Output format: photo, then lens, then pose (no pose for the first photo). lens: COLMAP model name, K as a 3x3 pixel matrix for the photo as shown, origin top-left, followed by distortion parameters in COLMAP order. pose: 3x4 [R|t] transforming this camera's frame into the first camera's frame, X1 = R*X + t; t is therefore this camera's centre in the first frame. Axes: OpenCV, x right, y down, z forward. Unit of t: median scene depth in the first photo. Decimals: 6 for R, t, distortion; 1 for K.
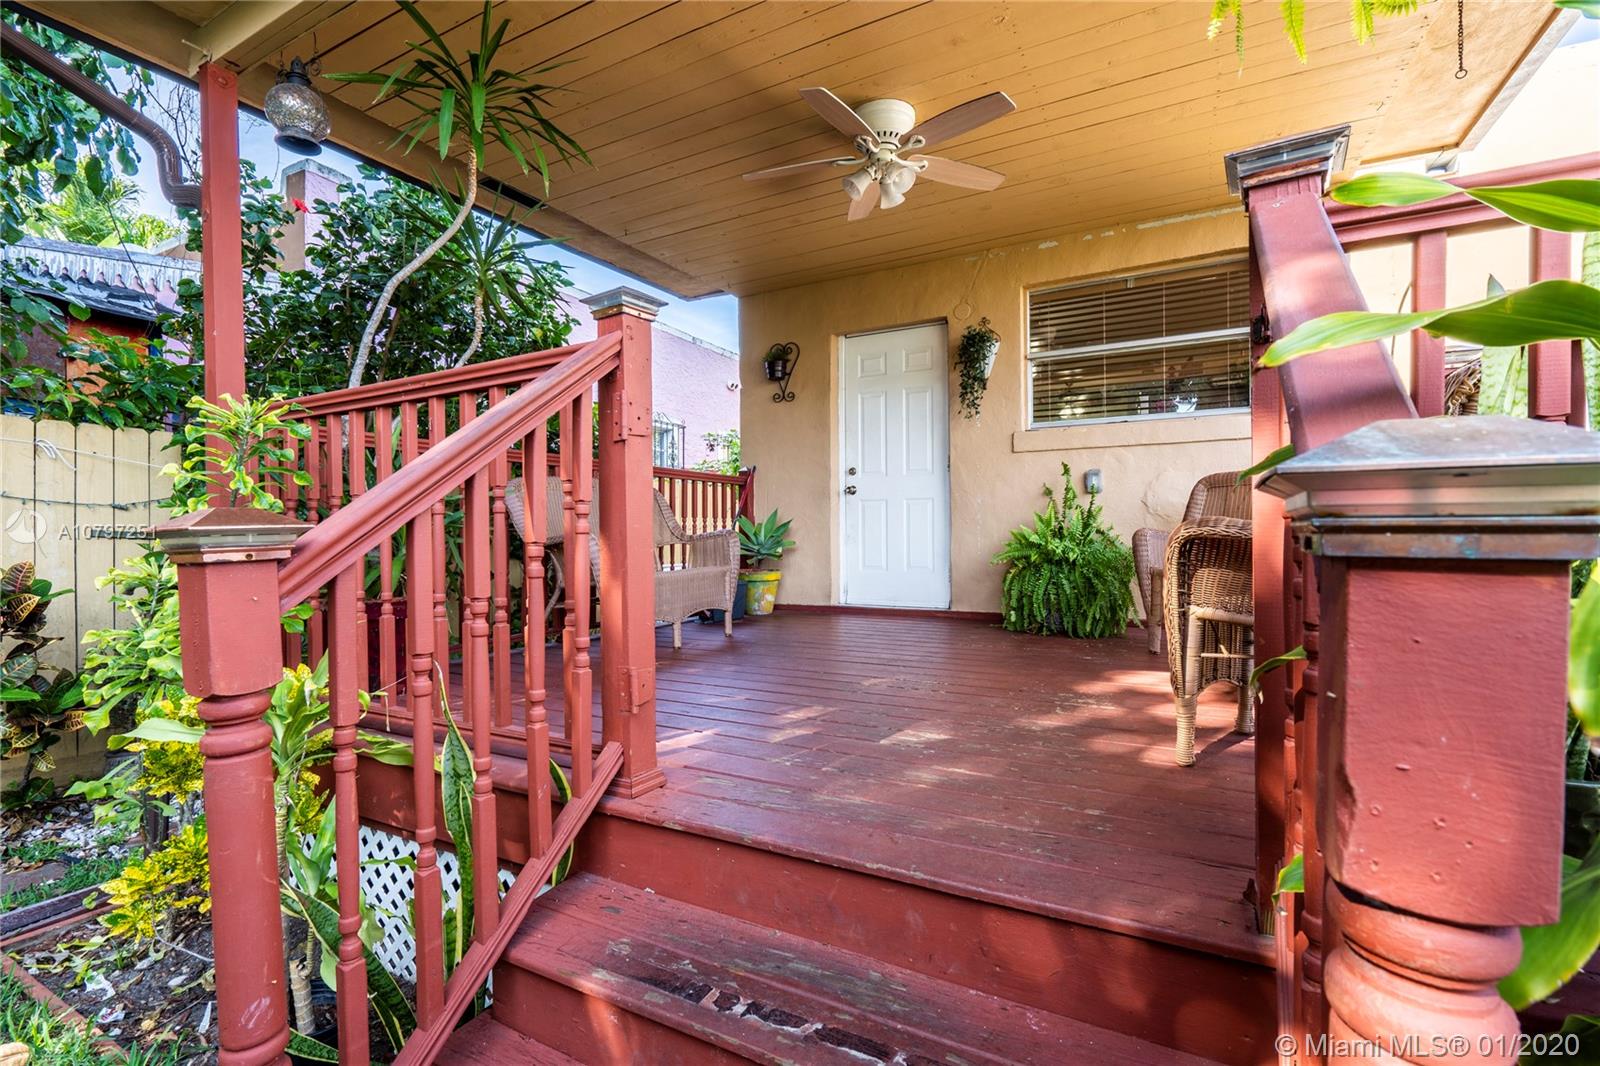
lens RADIAL K [[719.6, 0, 799.5], [0, 719.6, 532.4], [0, 0, 1]] dist [-0.005315, 0.000297]
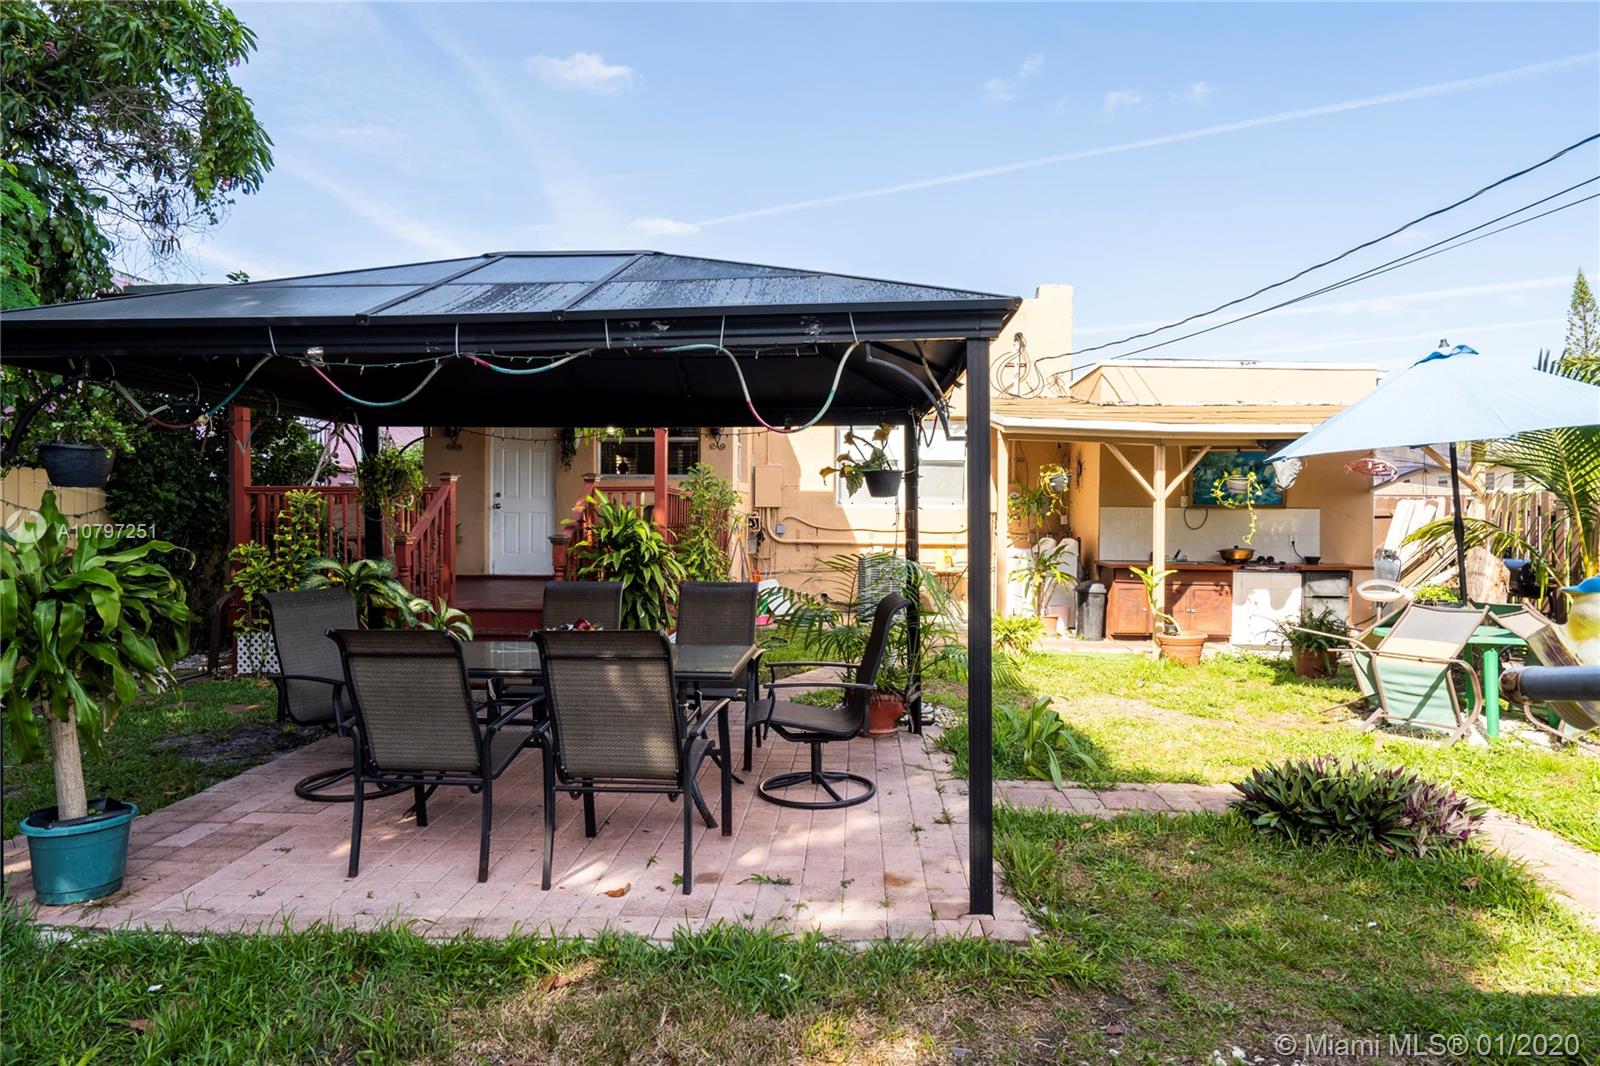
lens RADIAL K [[970.3, 0, 789.9], [0, 970.3, 522.0], [0, 0, 1]] dist [0.005158, 0.002071]
pose [[0.917194, 0.015273, 0.398148, -0.206201], [-0.010699, 0.999849, -0.013708, 0.002175], [-0.398297, 0.008313, 0.917219, -1.366481]]
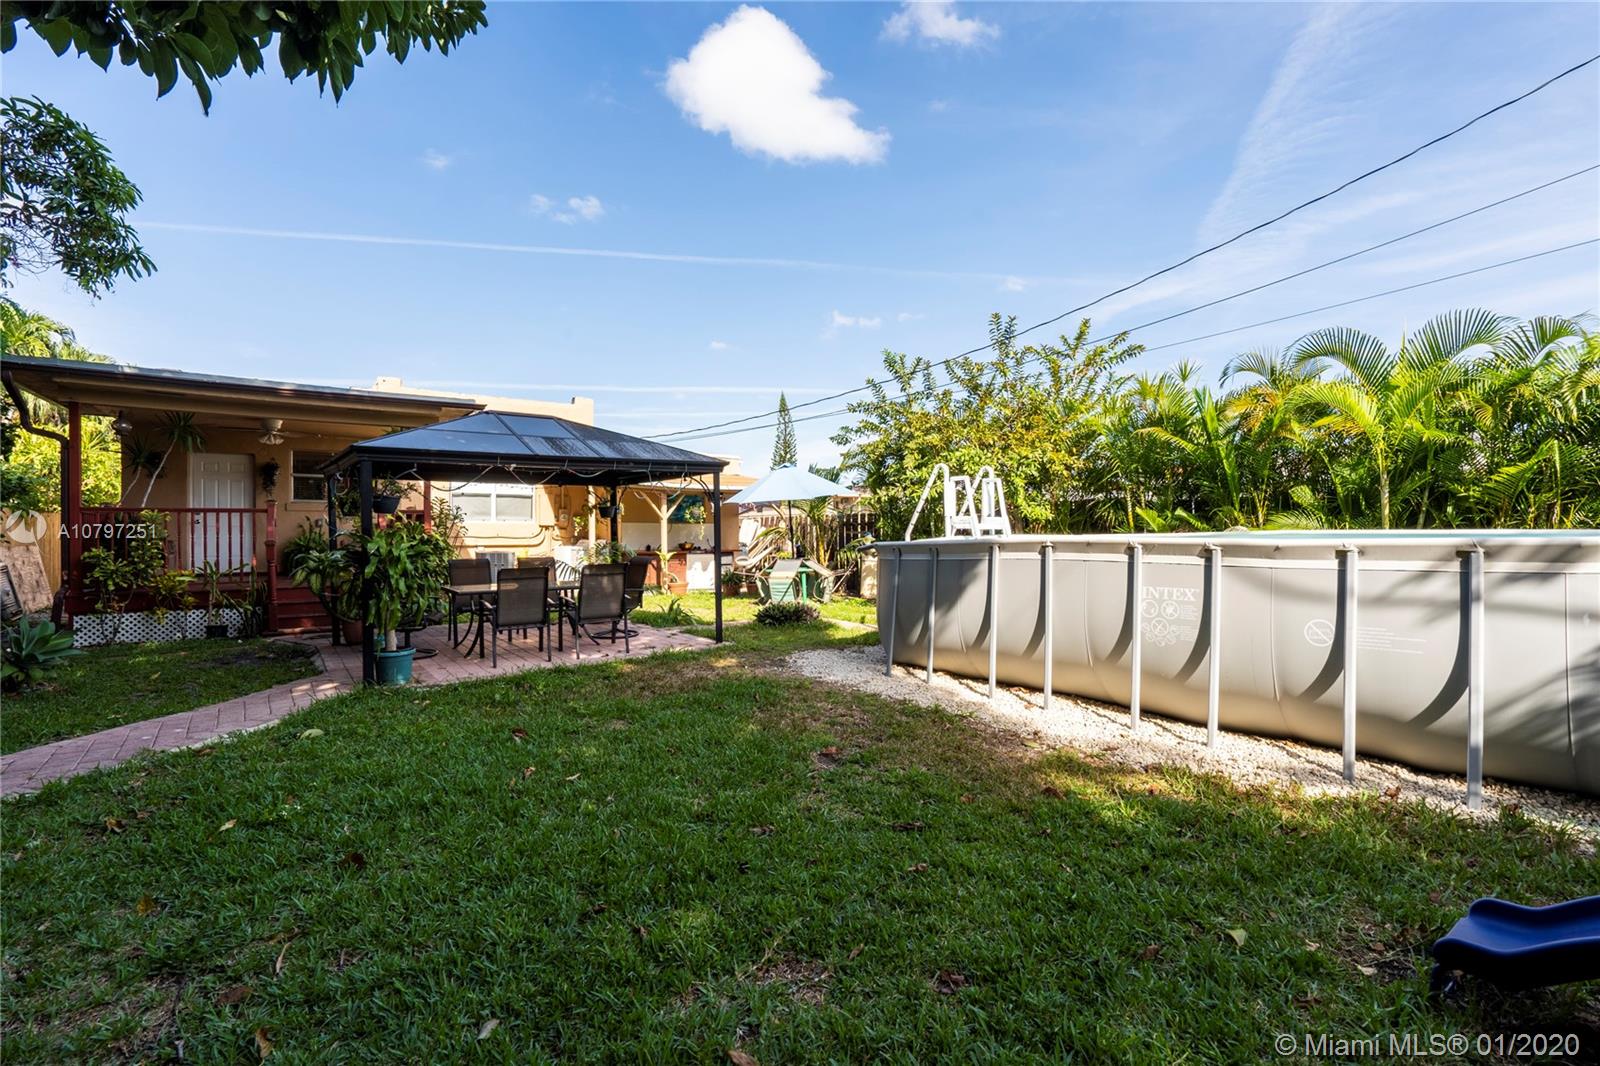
lens RADIAL K [[719.6, 0, 799.6], [0, 719.6, 538.1], [0, 0, 1]] dist [-0.005315, 0.000297]
pose [[0.436575, 0.002529, 0.899664, -1.124690], [0.010085, 0.999919, -0.007705, 0.028485], [-0.899611, 0.012437, 0.436515, -1.665380]]
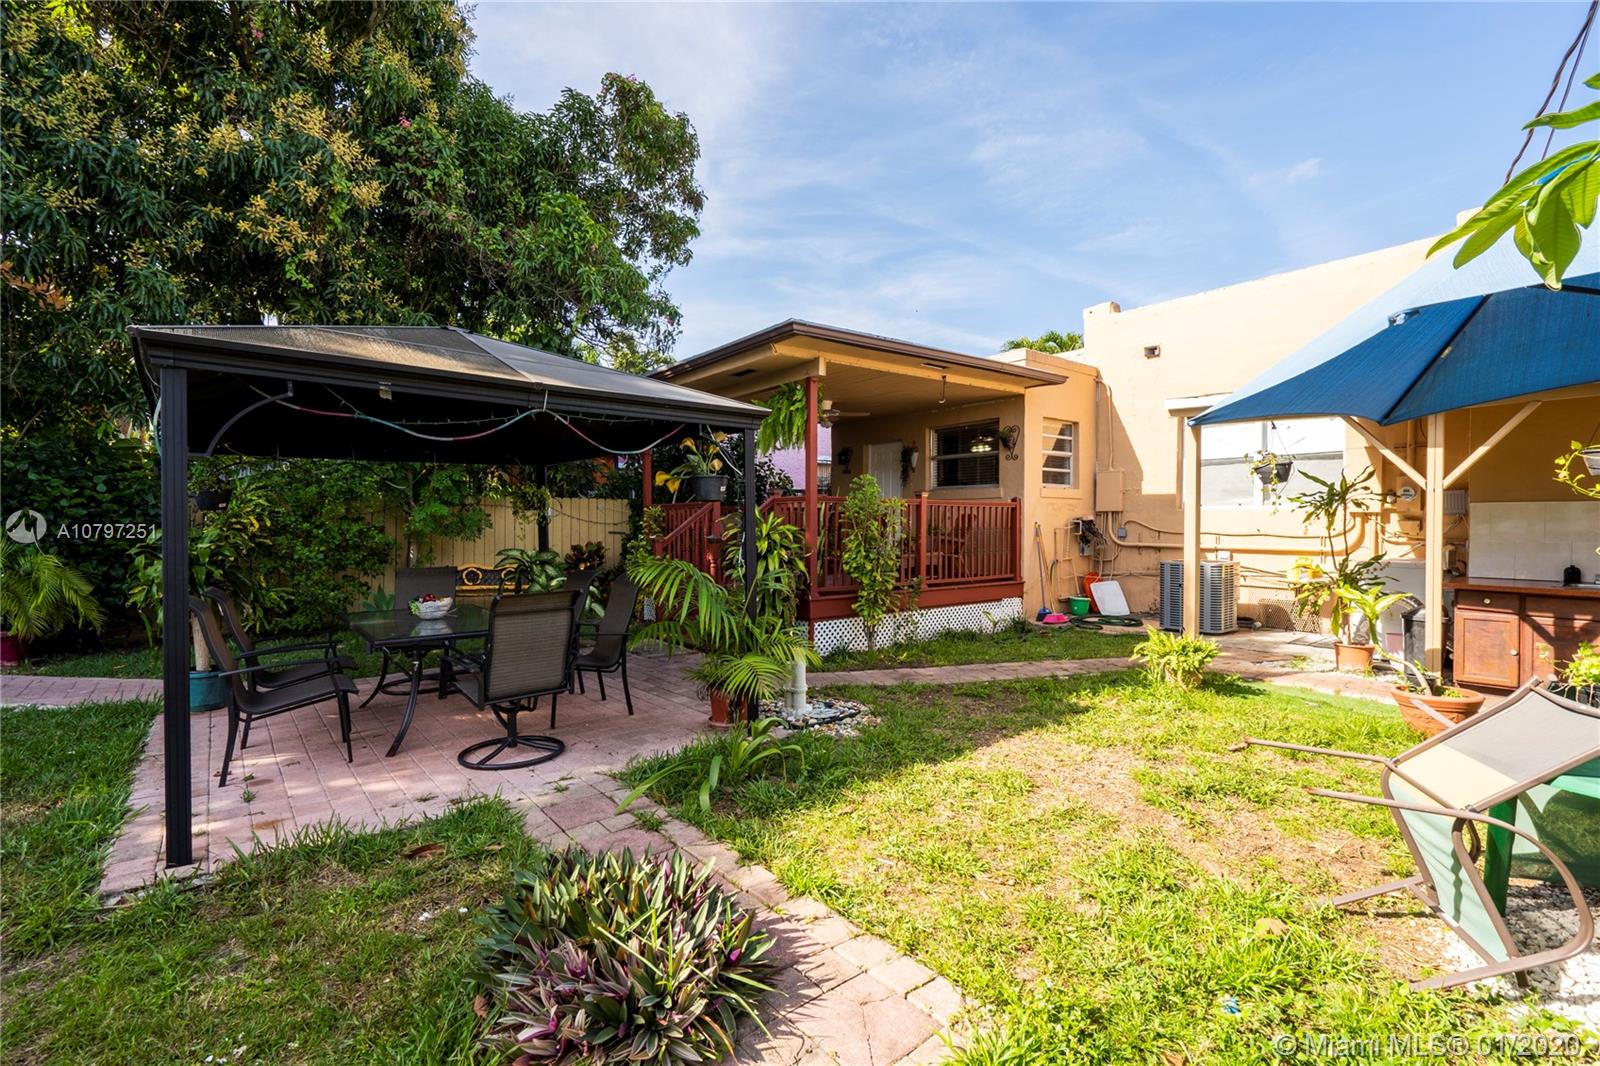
lens RADIAL K [[719.6, 0, 795.2], [0, 719.6, 534.9], [0, 0, 1]] dist [-0.005315, 0.000297]
pose [[0.908503, 0.013533, -0.417659, 0.786145], [-0.010805, 0.999902, 0.008896, -0.015165], [0.417738, -0.003570, 0.908560, -1.143940]]
